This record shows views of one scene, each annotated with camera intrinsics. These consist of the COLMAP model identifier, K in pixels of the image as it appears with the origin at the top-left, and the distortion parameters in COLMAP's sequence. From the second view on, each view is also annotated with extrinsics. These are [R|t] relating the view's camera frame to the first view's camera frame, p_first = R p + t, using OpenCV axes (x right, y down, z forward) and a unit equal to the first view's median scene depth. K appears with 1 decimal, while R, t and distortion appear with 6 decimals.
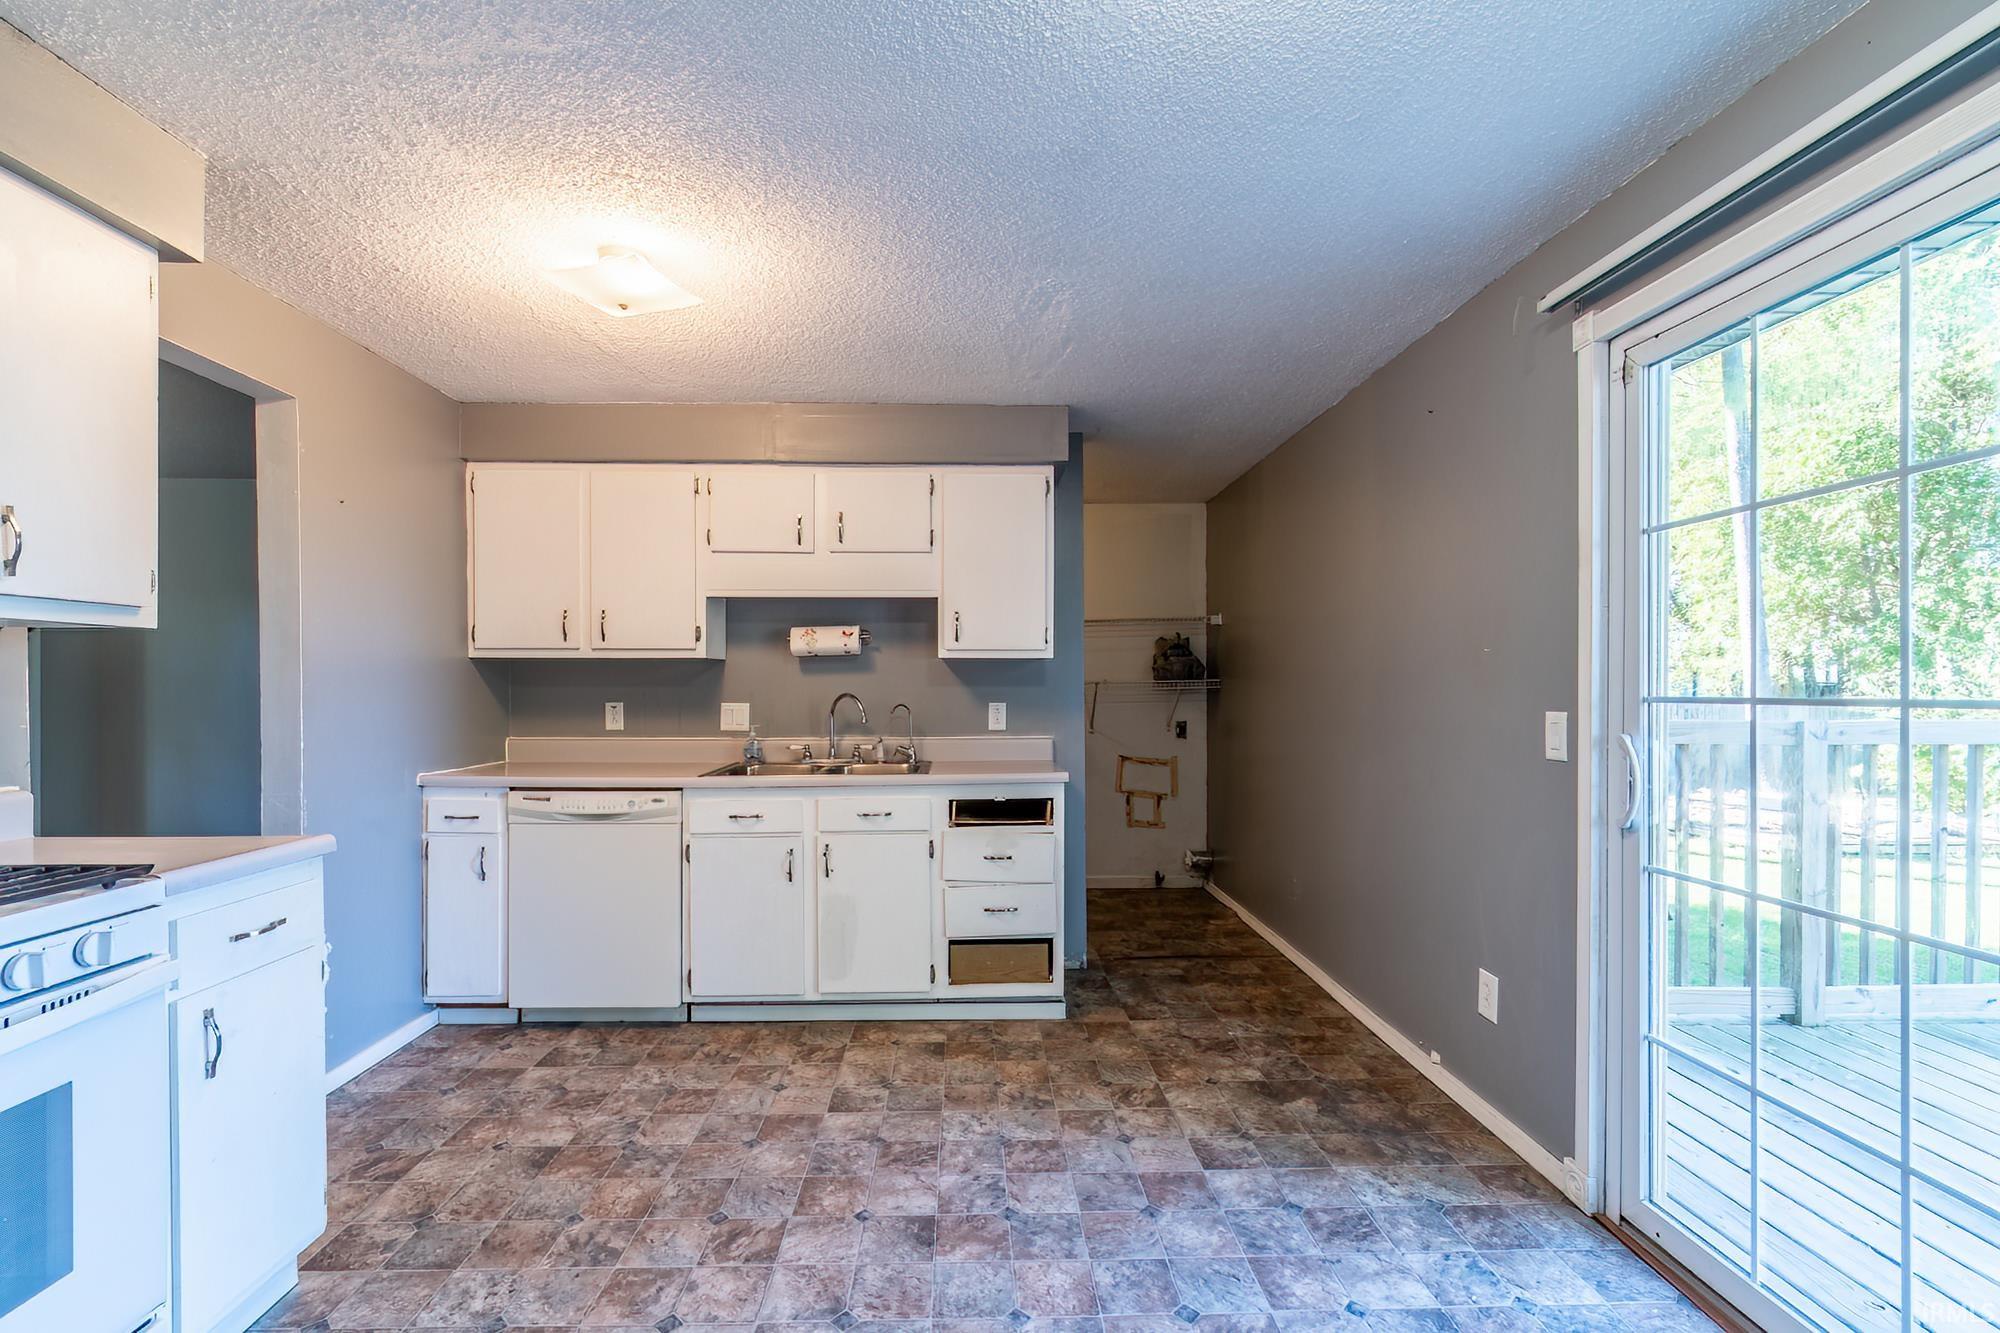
lens RADIAL K [[876.4, 0, 1003.1], [0, 876.4, 685.1], [0, 0, 1]] dist [-0.006955, 0.001781]
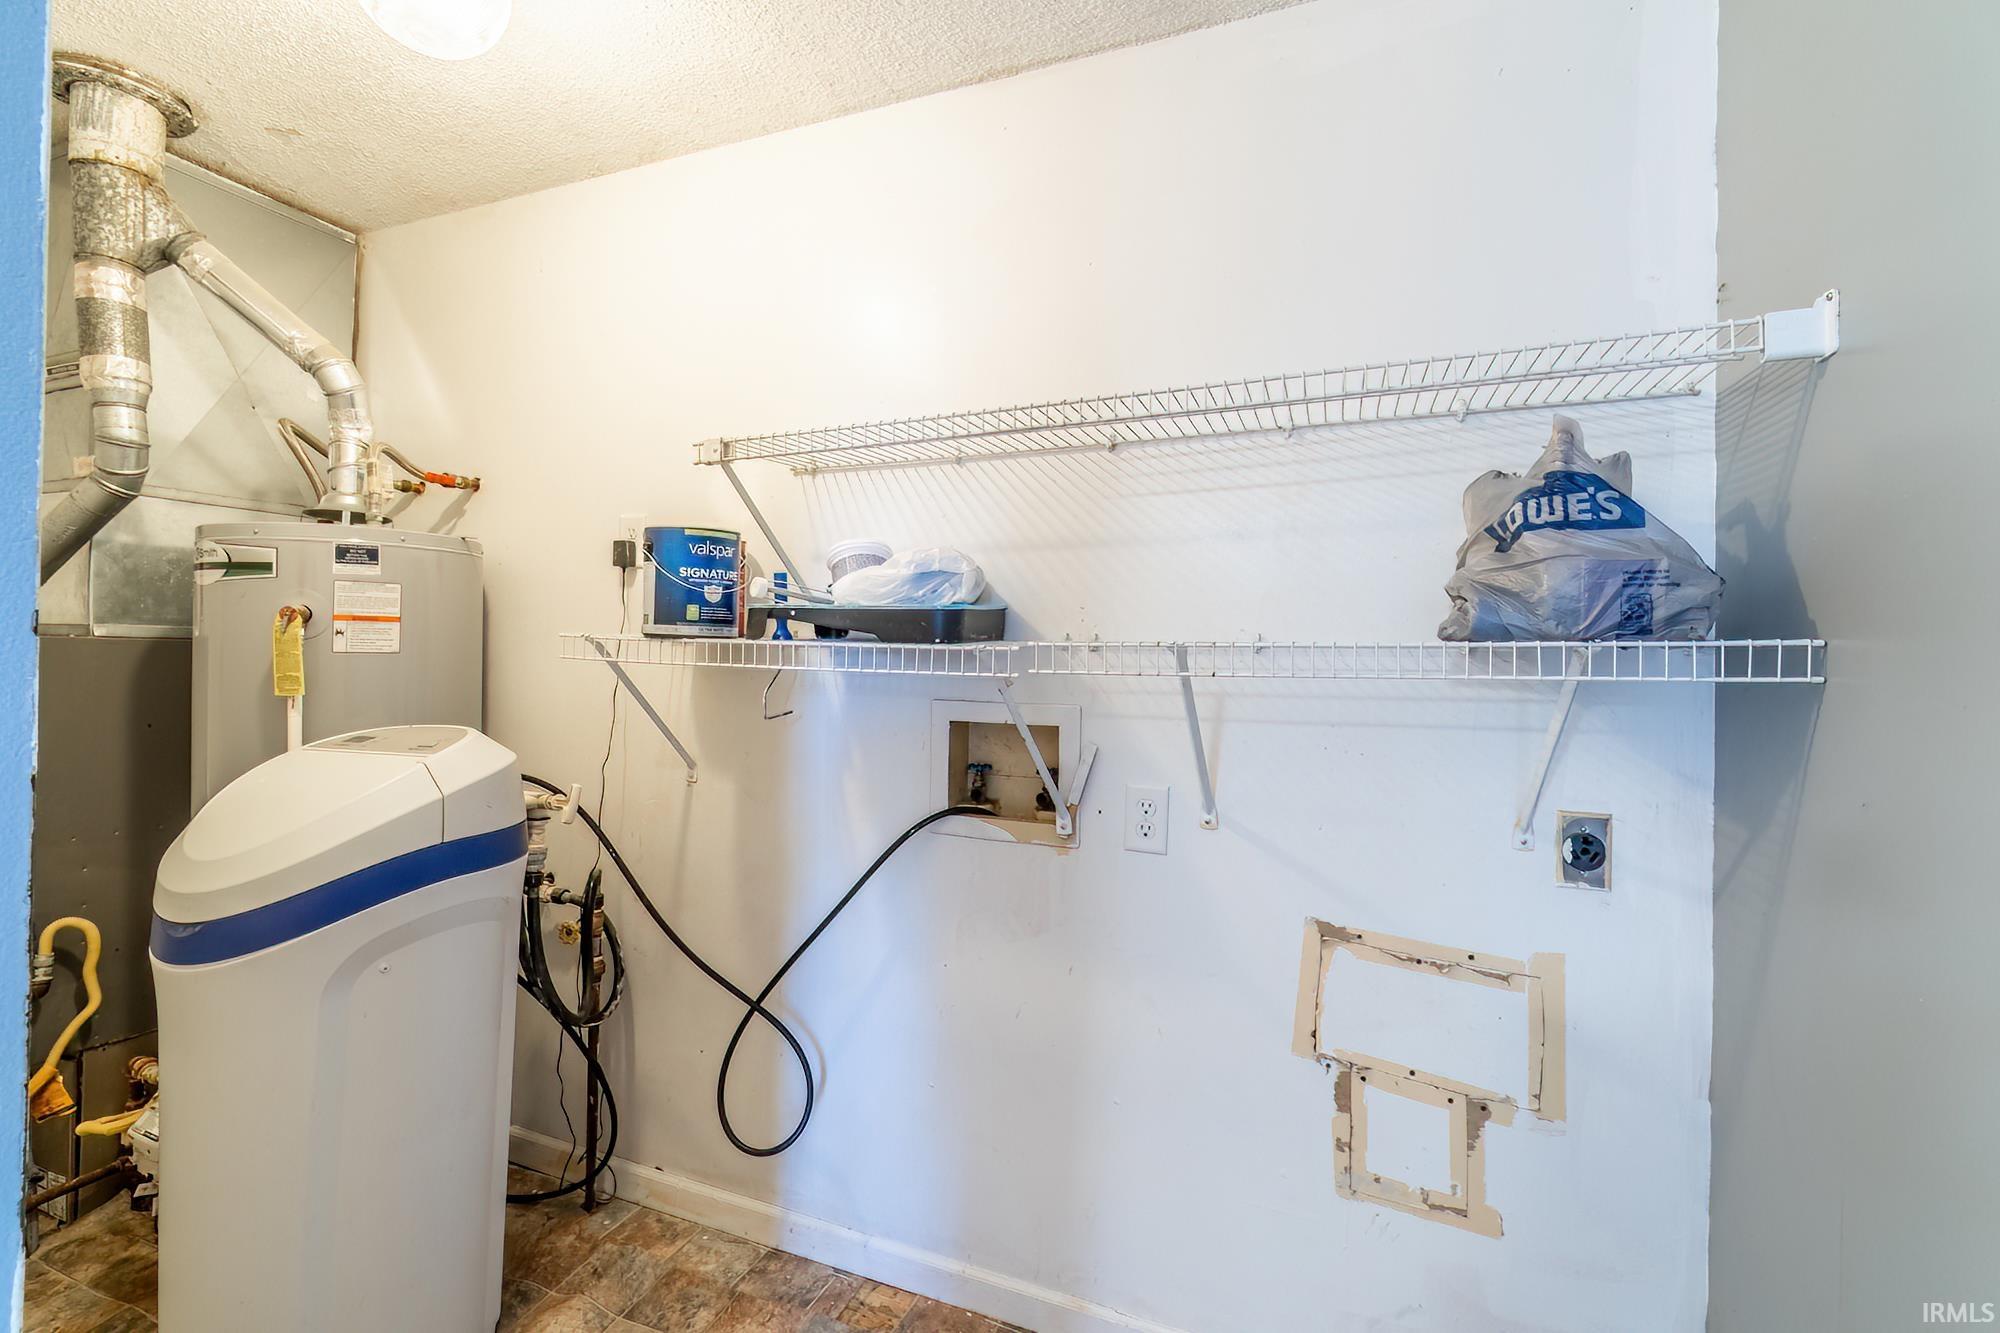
lens RADIAL K [[876.4, 0, 1003.0], [0, 876.4, 661.8], [0, 0, 1]] dist [-0.006955, 0.001781]
pose [[0.912982, 0.016512, -0.407665, 0.154175], [-0.019318, 0.999810, -0.002767, 0.002833], [0.407541, 0.010401, 0.913128, 0.713759]]
